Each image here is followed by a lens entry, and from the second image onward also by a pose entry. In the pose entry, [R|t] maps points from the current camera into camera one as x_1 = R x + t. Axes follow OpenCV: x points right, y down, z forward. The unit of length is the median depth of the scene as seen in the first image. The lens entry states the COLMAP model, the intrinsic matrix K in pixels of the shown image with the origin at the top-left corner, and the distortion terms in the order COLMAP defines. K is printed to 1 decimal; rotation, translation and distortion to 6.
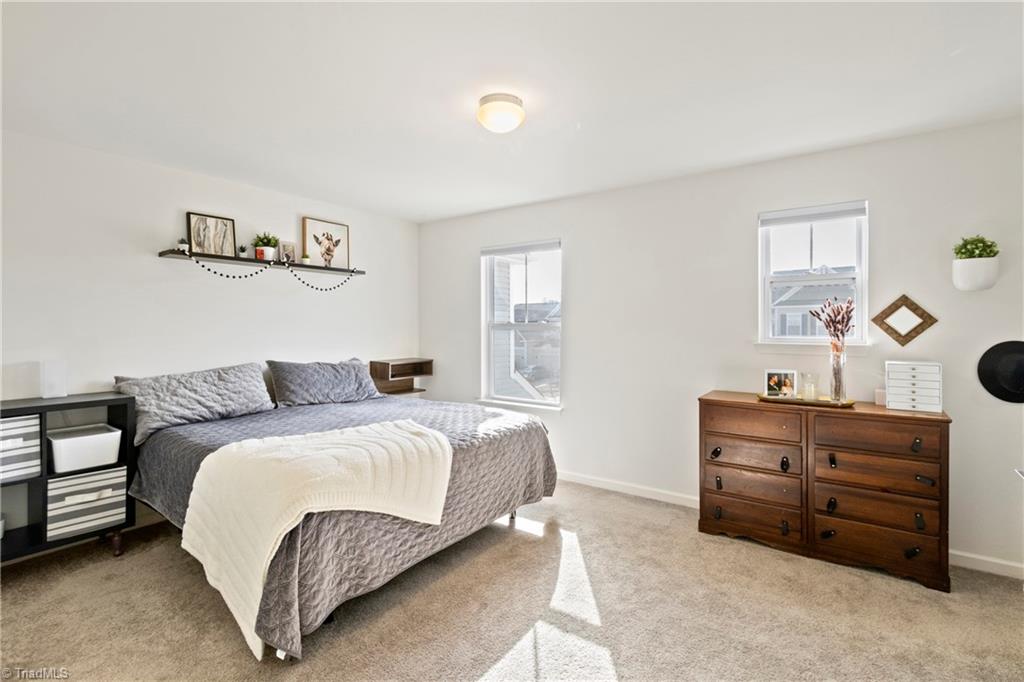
lens RADIAL K [[478.3, 0, 525.4], [0, 478.3, 327.8], [0, 0, 1]] dist [0.001837, -0.000120]
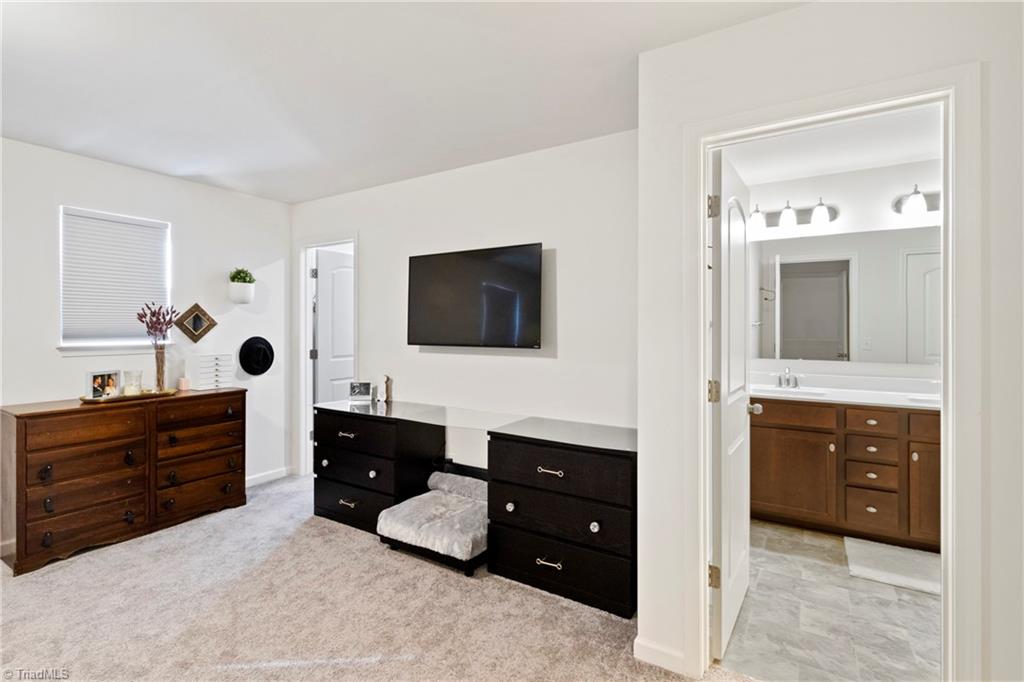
lens RADIAL K [[478.3, 0, 525.4], [0, 478.3, 327.8], [0, 0, 1]] dist [0.001837, -0.000120]
pose [[-0.076163, -0.001986, 0.997093, -0.516597], [0.003515, 0.999991, 0.002260, -0.002209], [-0.997089, 0.003677, -0.076156, 0.179081]]
